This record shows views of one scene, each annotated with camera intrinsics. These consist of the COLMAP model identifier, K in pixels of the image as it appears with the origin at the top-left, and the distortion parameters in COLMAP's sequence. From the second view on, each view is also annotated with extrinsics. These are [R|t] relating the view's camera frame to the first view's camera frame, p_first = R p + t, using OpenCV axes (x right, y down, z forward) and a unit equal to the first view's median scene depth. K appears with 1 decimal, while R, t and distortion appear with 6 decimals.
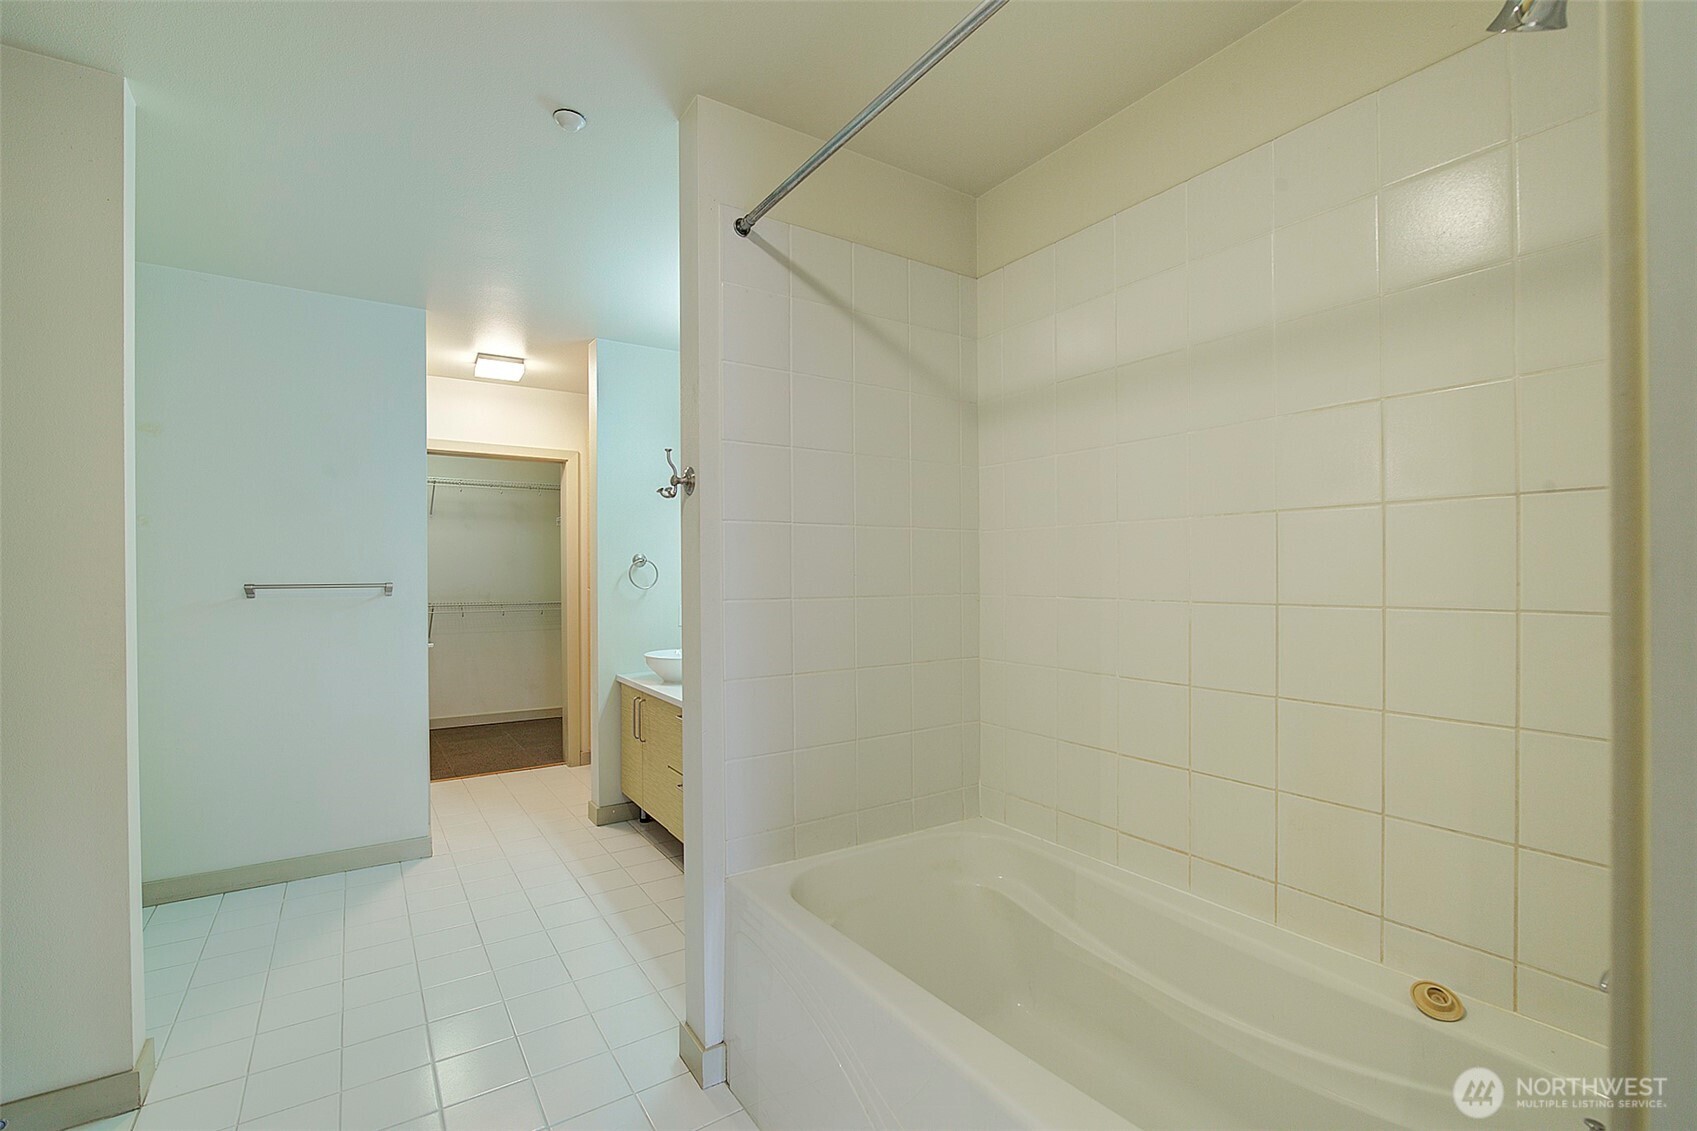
lens RADIAL K [[735.4, 0, 850.1], [0, 735.4, 574.5], [0, 0, 1]] dist [-0.009238, 0.000243]
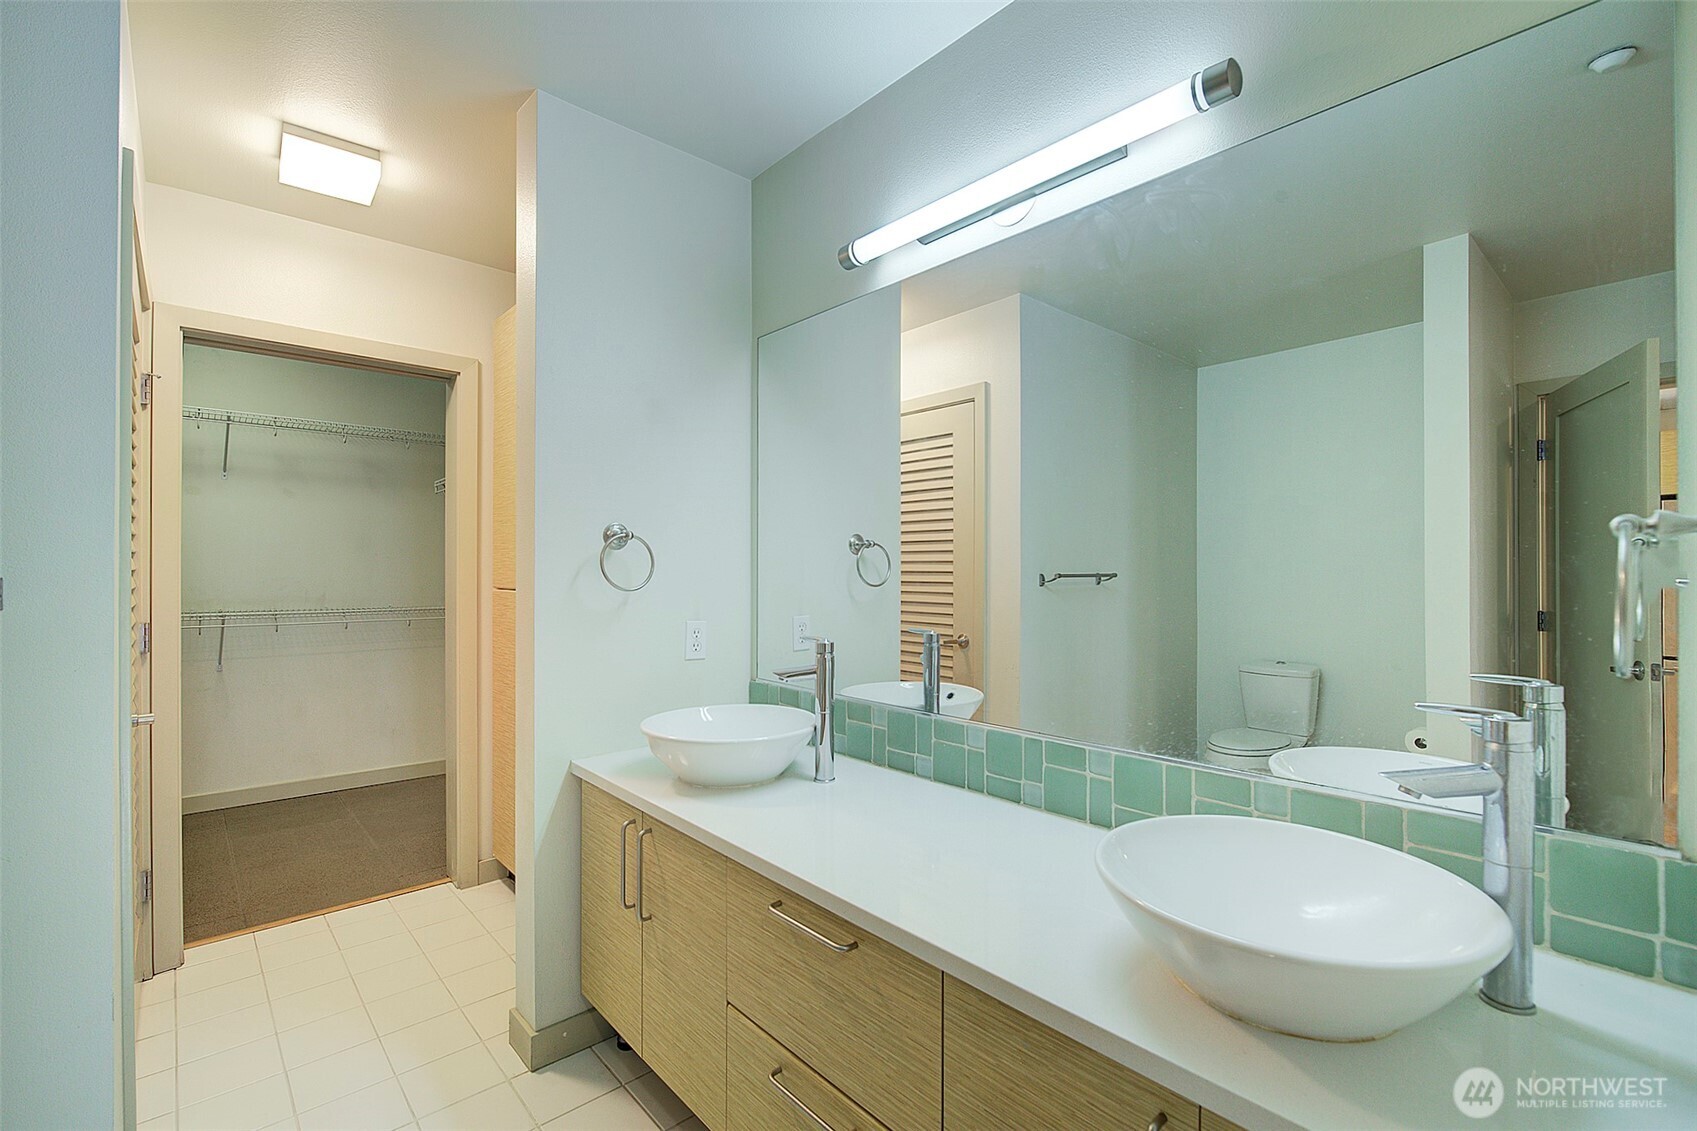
lens RADIAL K [[735.4, 0, 847.4], [0, 735.4, 566.8], [0, 0, 1]] dist [-0.009238, 0.000243]
pose [[0.989367, 0.006490, 0.145293, -0.189223], [-0.005365, 0.999952, -0.008138, 0.005058], [-0.145339, 0.007272, 0.989355, 0.437482]]
